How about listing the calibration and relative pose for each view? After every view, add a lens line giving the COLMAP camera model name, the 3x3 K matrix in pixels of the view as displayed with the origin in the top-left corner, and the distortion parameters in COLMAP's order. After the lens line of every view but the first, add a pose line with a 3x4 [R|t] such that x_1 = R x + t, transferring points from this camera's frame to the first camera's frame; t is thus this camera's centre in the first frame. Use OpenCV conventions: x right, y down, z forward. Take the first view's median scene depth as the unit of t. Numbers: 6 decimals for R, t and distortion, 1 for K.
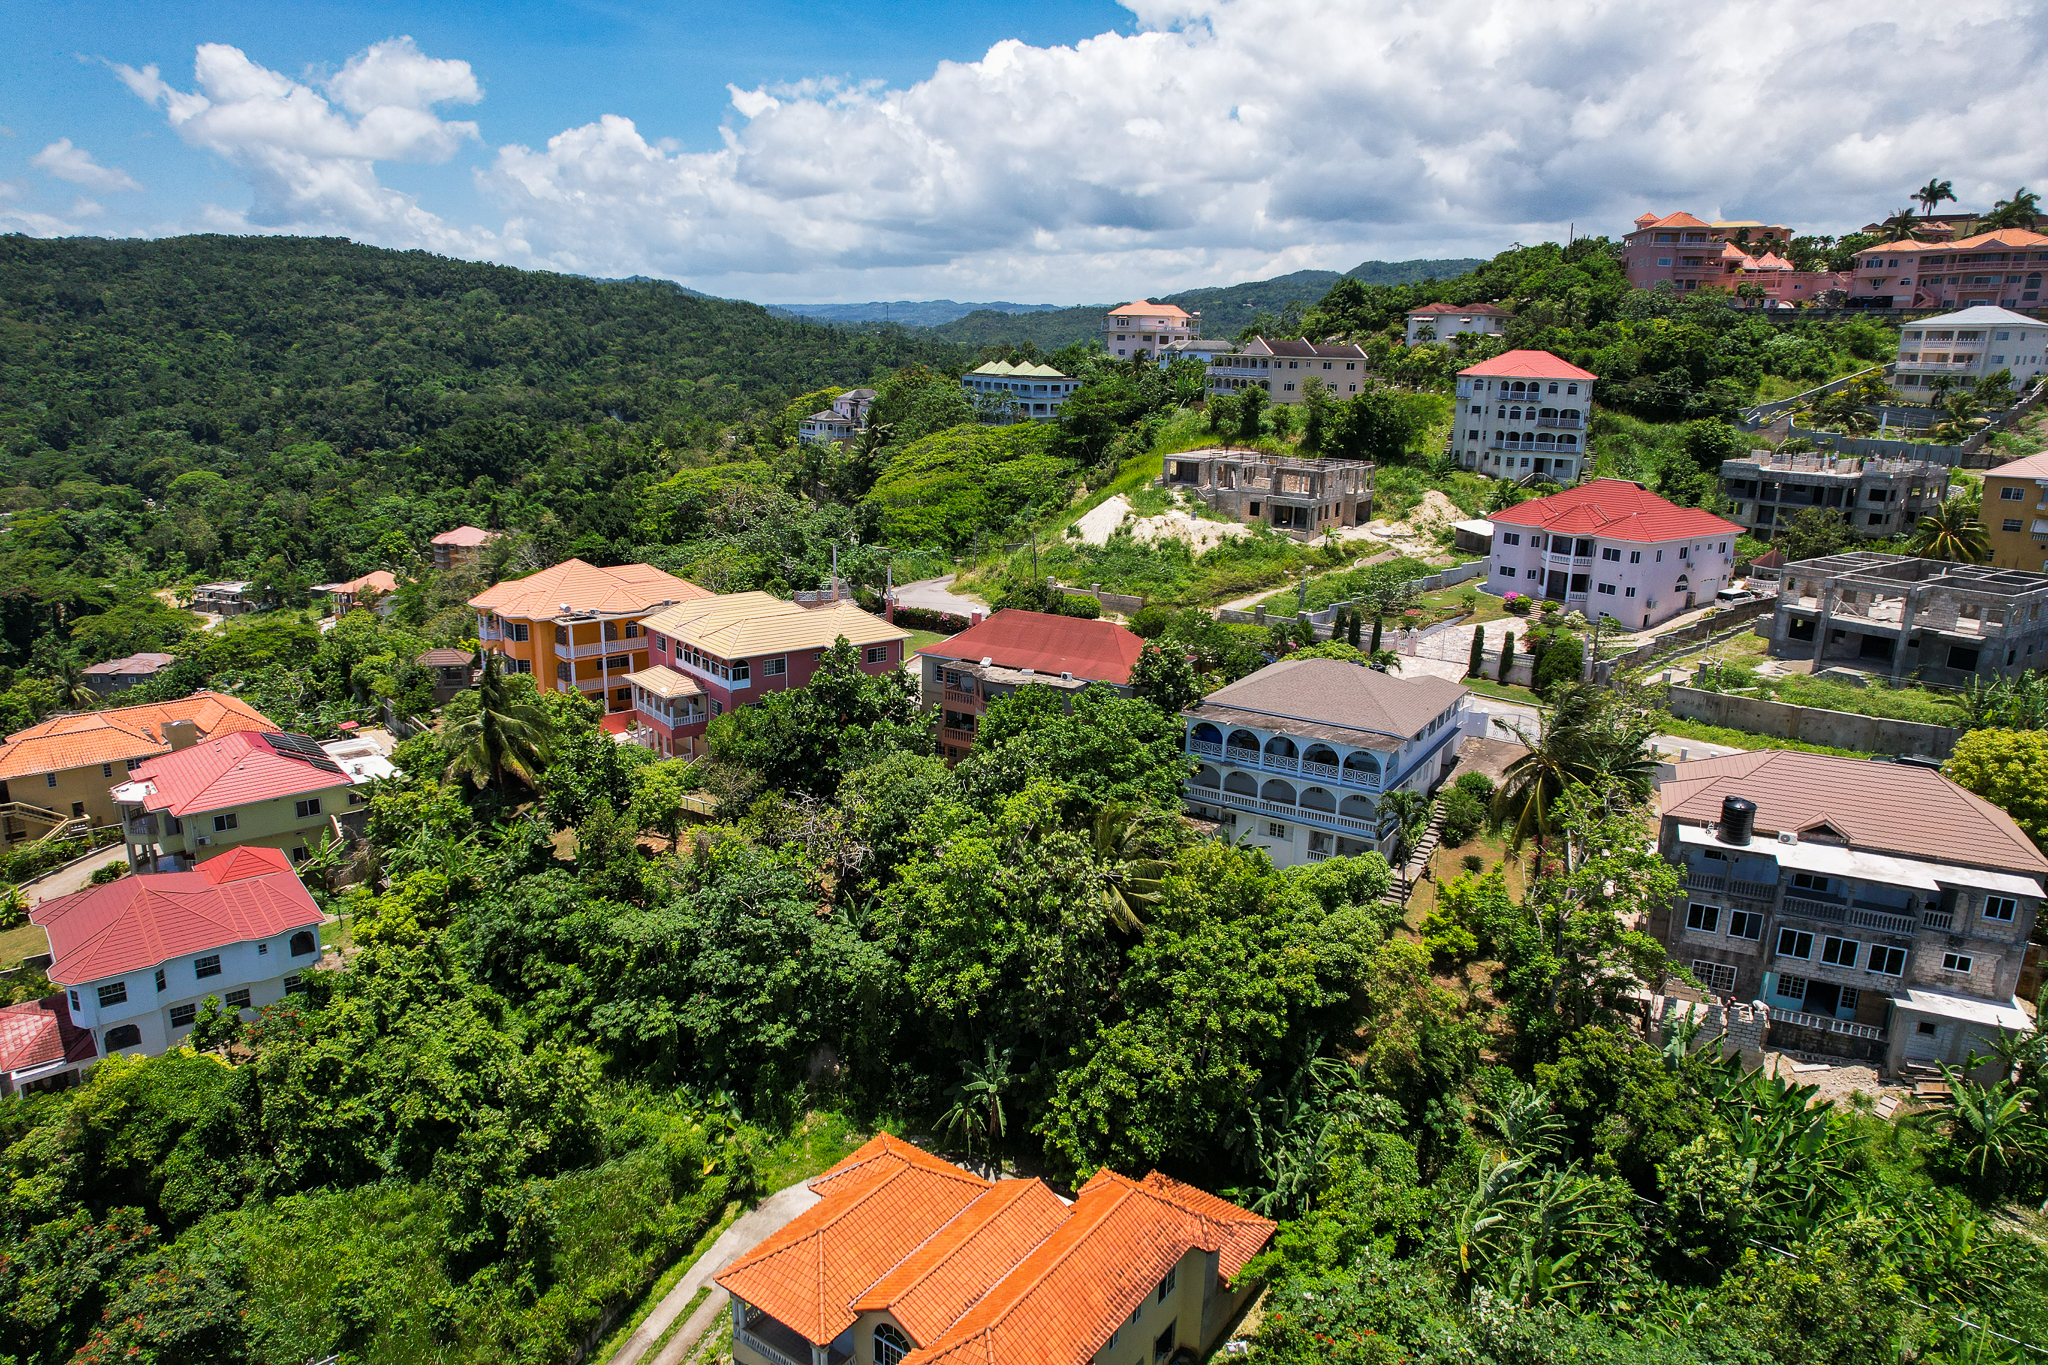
lens RADIAL K [[1310.8, 0, 1023.9], [0, 1310.8, 684.7], [0, 0, 1]] dist [-0.067923, 0.057329]
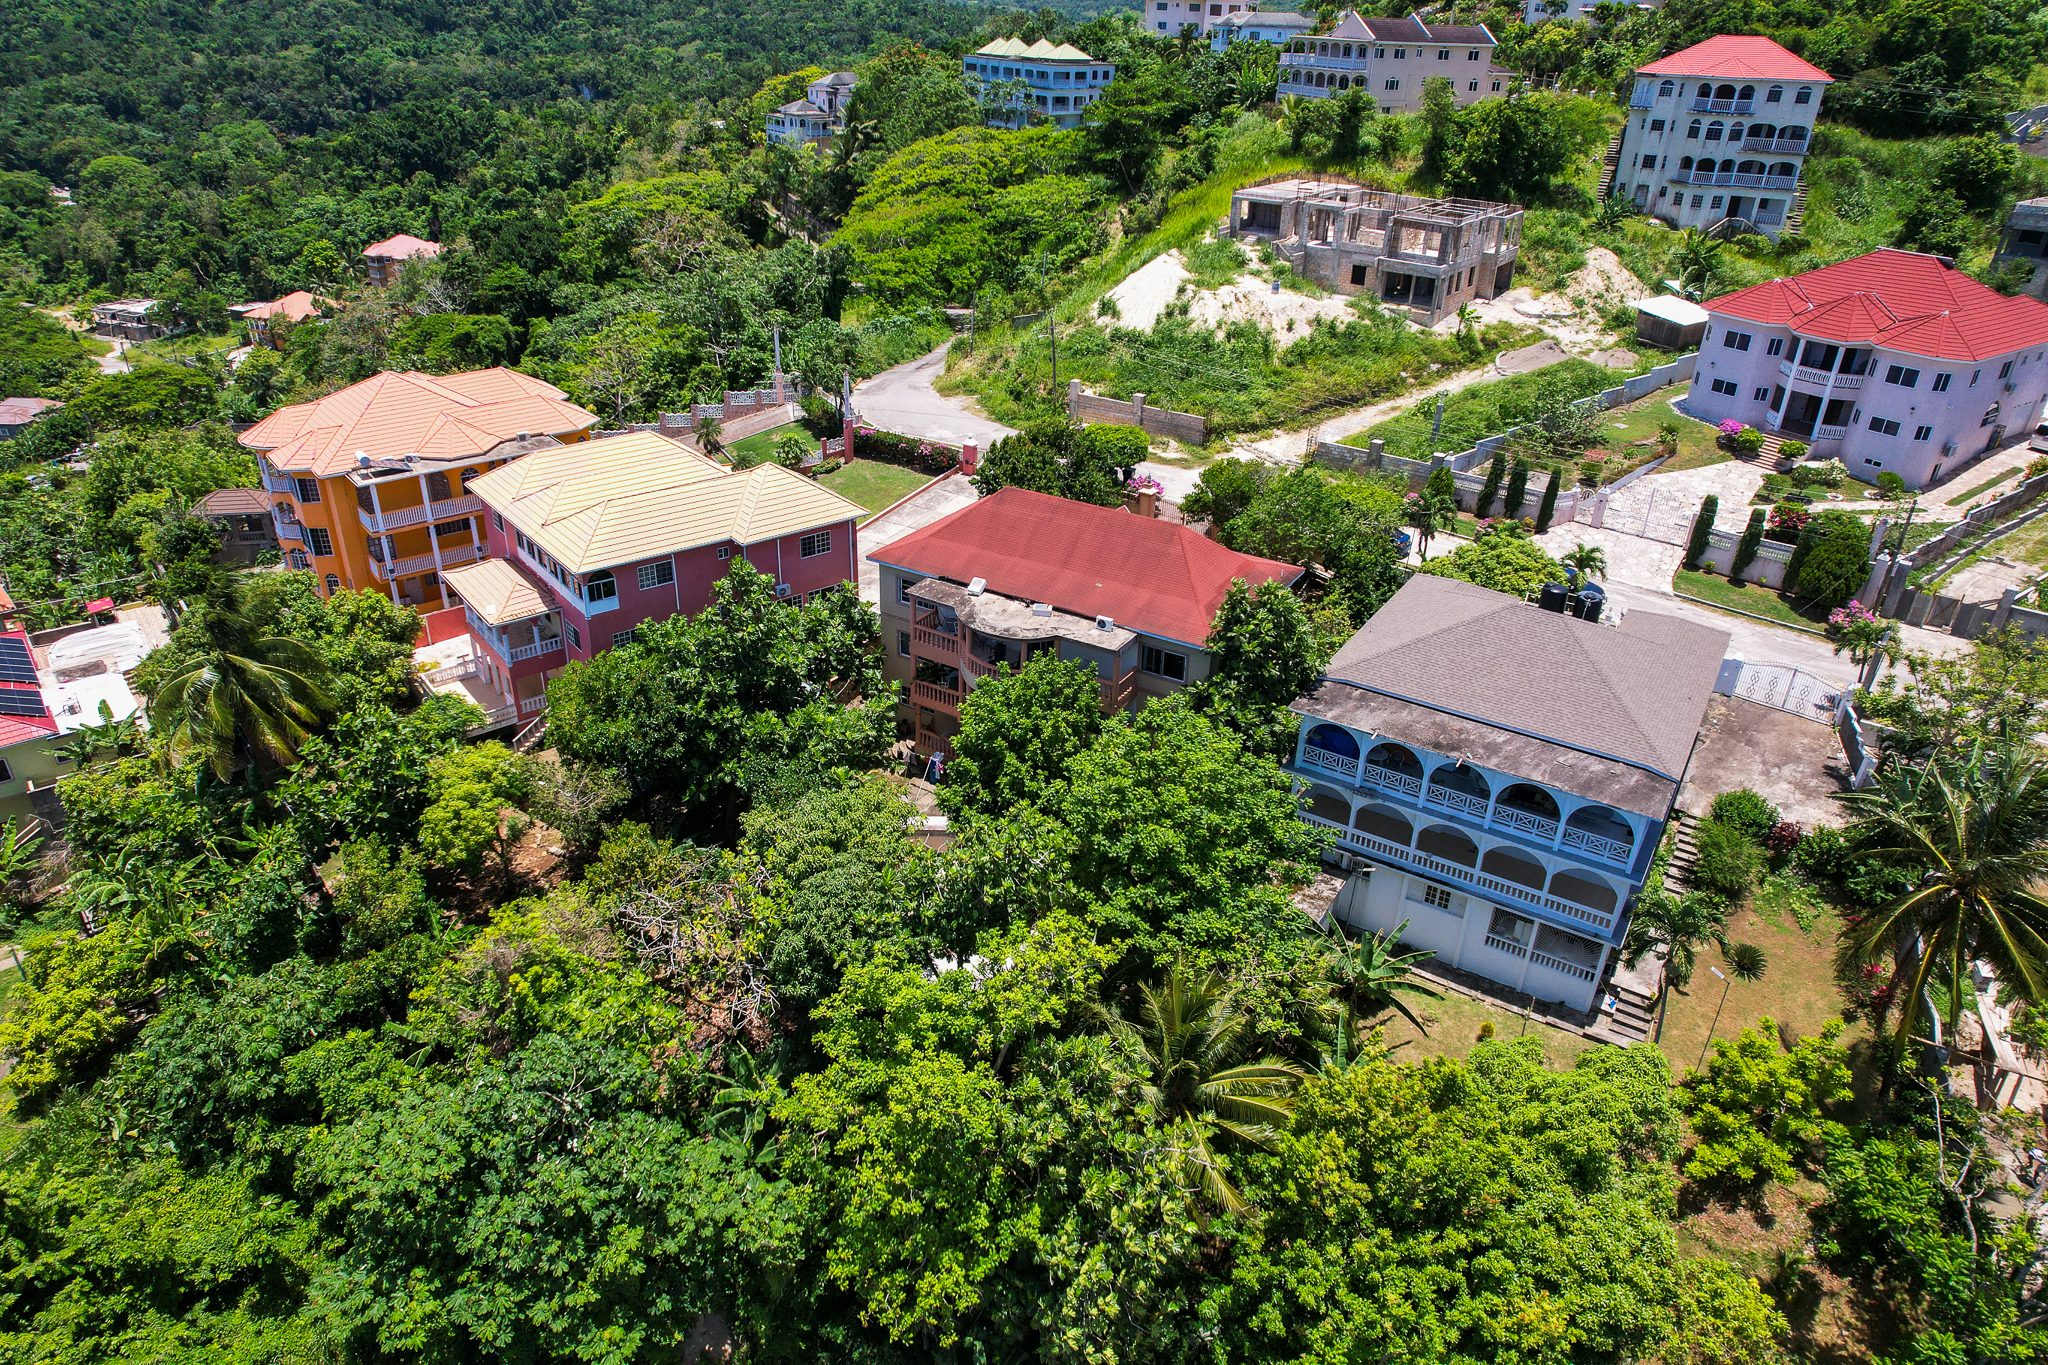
lens RADIAL K [[1312.8, 0, 1019.2], [0, 1312.8, 697.3], [0, 0, 1]] dist [-0.069885, 0.064524]
pose [[0.999892, 0.010320, -0.010483, -0.001015], [-0.007574, 0.972087, 0.234500, -0.063932], [0.012610, -0.234396, 0.972060, 0.207322]]
